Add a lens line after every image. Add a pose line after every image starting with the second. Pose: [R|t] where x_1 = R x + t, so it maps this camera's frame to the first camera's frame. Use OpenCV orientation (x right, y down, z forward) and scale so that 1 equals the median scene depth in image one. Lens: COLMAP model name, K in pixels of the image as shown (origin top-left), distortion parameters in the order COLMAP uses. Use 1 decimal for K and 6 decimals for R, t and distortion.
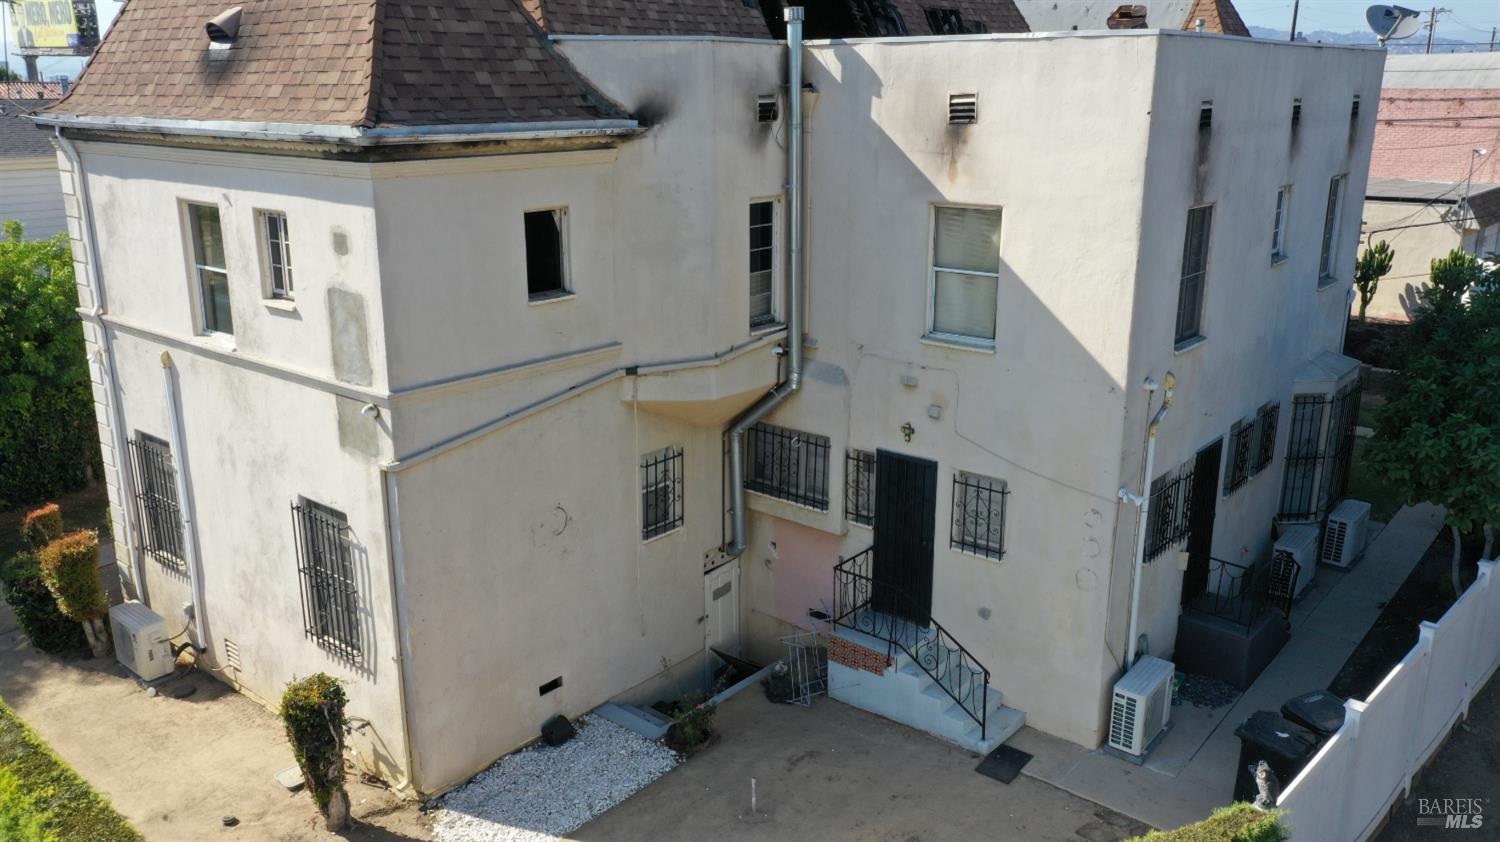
lens RADIAL K [[1183.6, 0, 744.9], [0, 1183.6, 416.3], [0, 0, 1]] dist [0.008416, 0.004445]
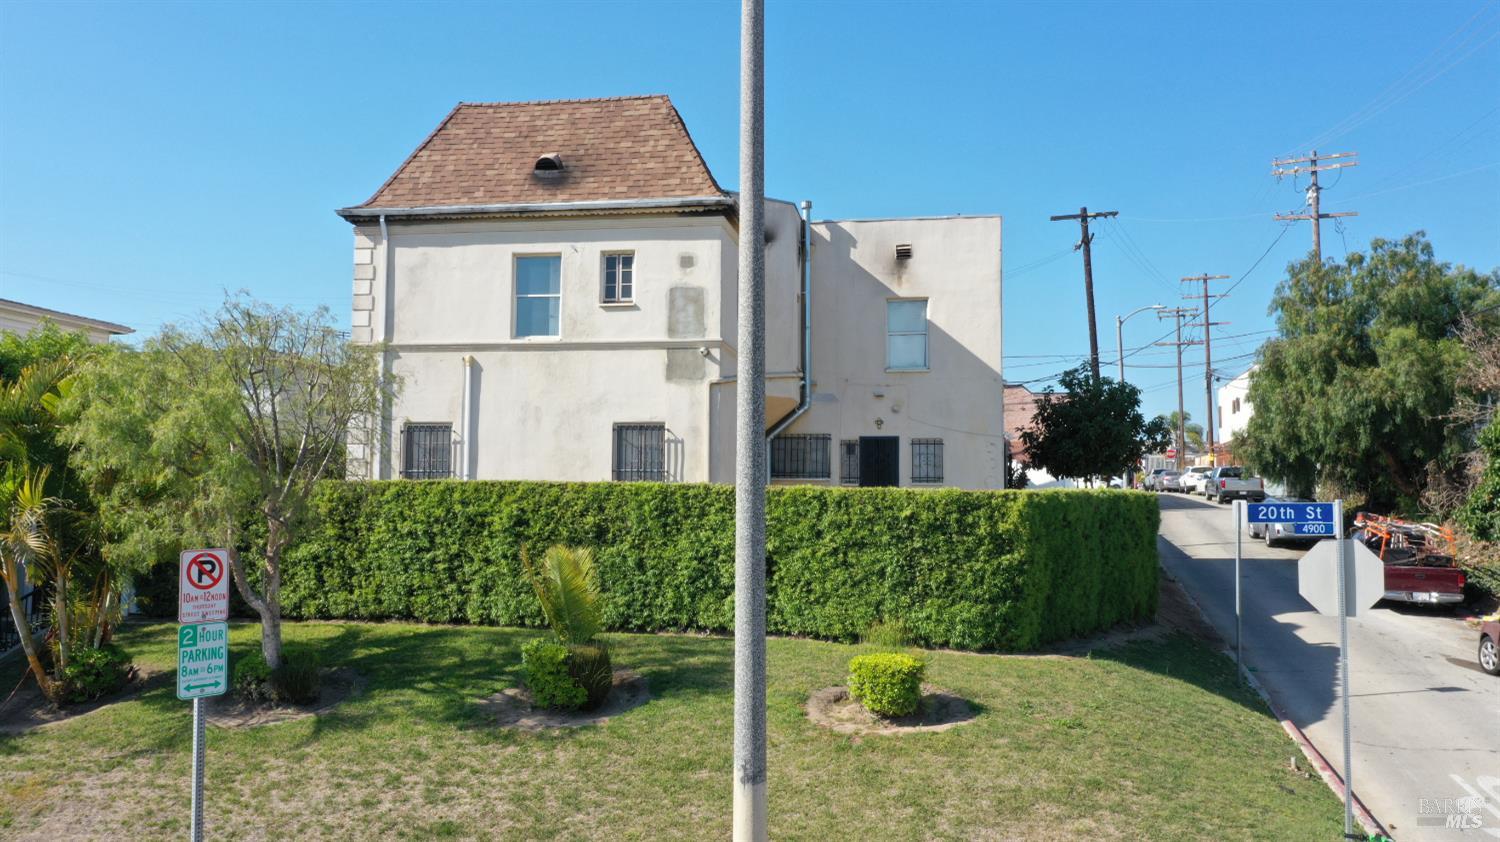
lens RADIAL K [[1183.6, 0, 742.8], [0, 1183.6, 413.2], [0, 0, 1]] dist [0.008416, 0.004445]
pose [[0.862094, 0.044734, 0.504770, -1.010143], [0.129745, 0.943409, -0.305198, 0.553297], [-0.489858, 0.328600, 0.807503, -0.384132]]
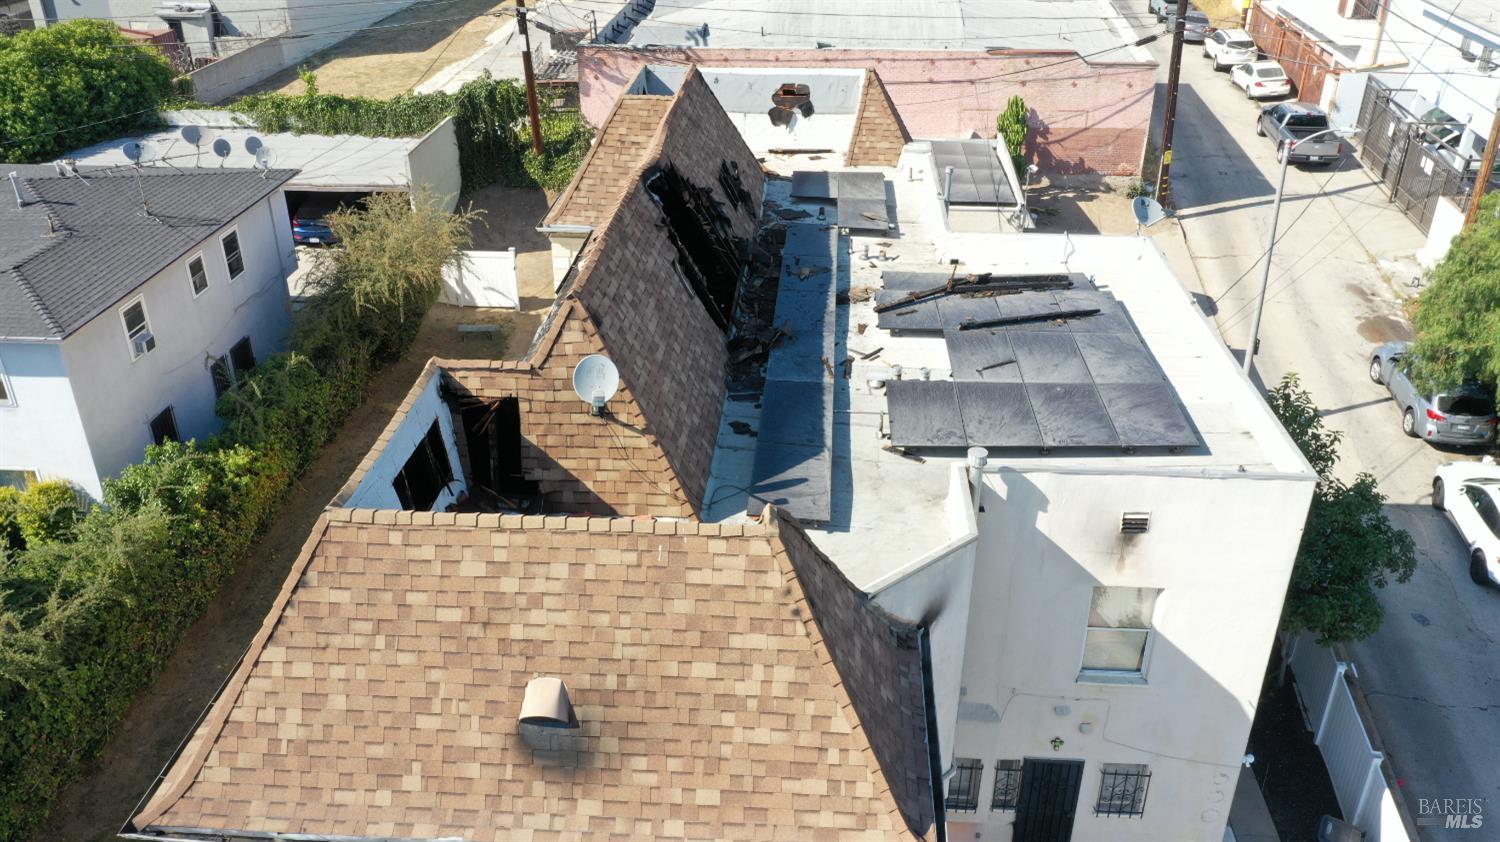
lens RADIAL K [[1183.6, 0, 744.5], [0, 1183.6, 417.5], [0, 0, 1]] dist [0.008416, 0.004445]
pose [[0.810680, -0.275338, 0.516707, -0.676856], [0.159471, 0.952995, 0.257623, -0.691604], [-0.563353, -0.126450, 0.816483, 0.260965]]
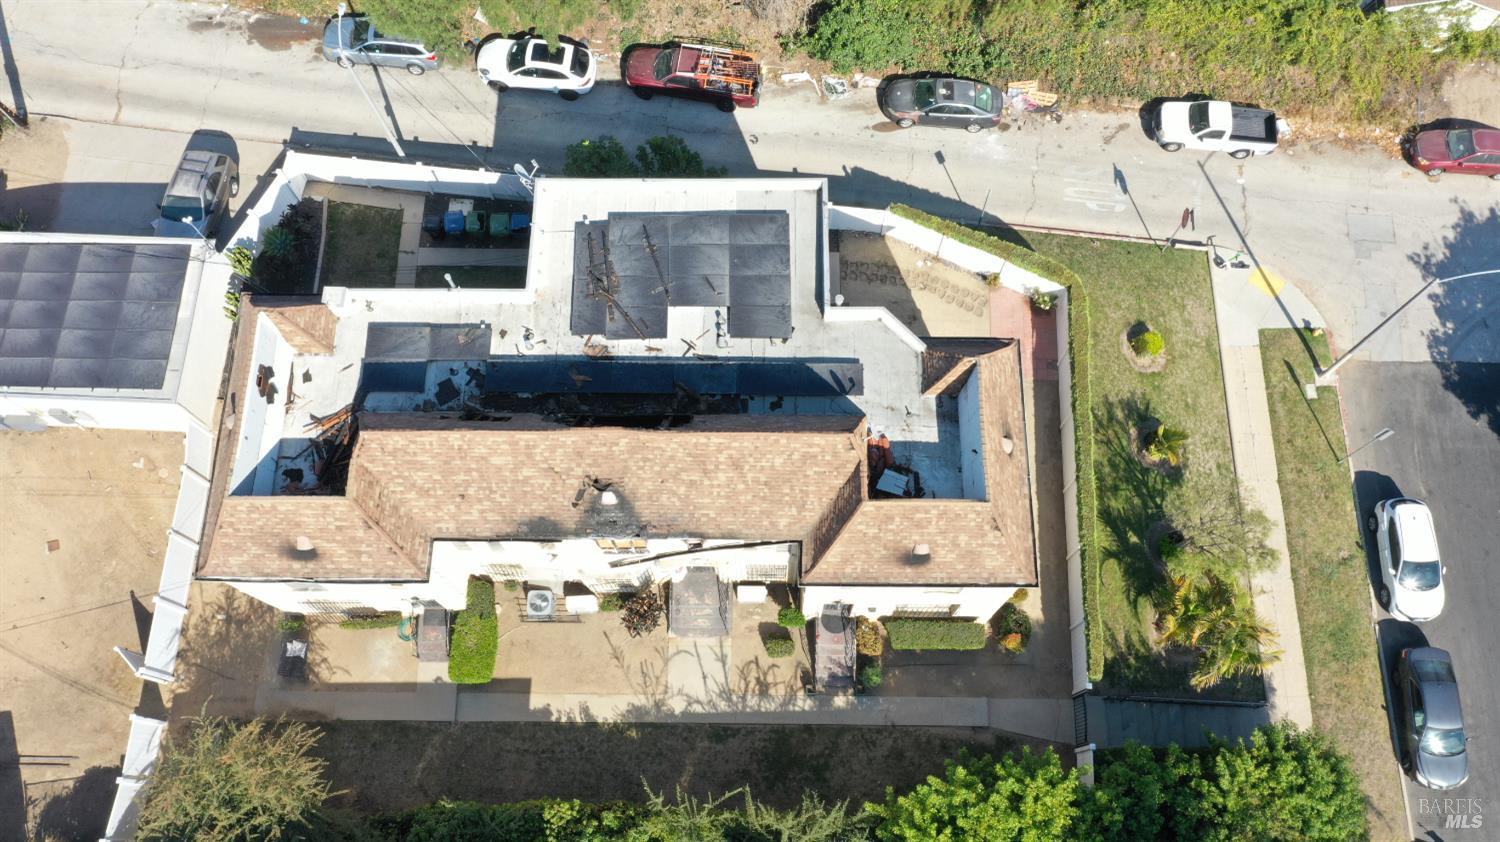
lens RADIAL K [[1183.6, 0, 734.8], [0, 1183.6, 419.8], [0, 0, 1]] dist [0.008416, 0.004445]
pose [[-0.631287, -0.724590, 0.276487, -0.711463], [0.231129, 0.164530, 0.958910, -2.810295], [-0.740308, 0.669252, 0.063608, 1.196517]]
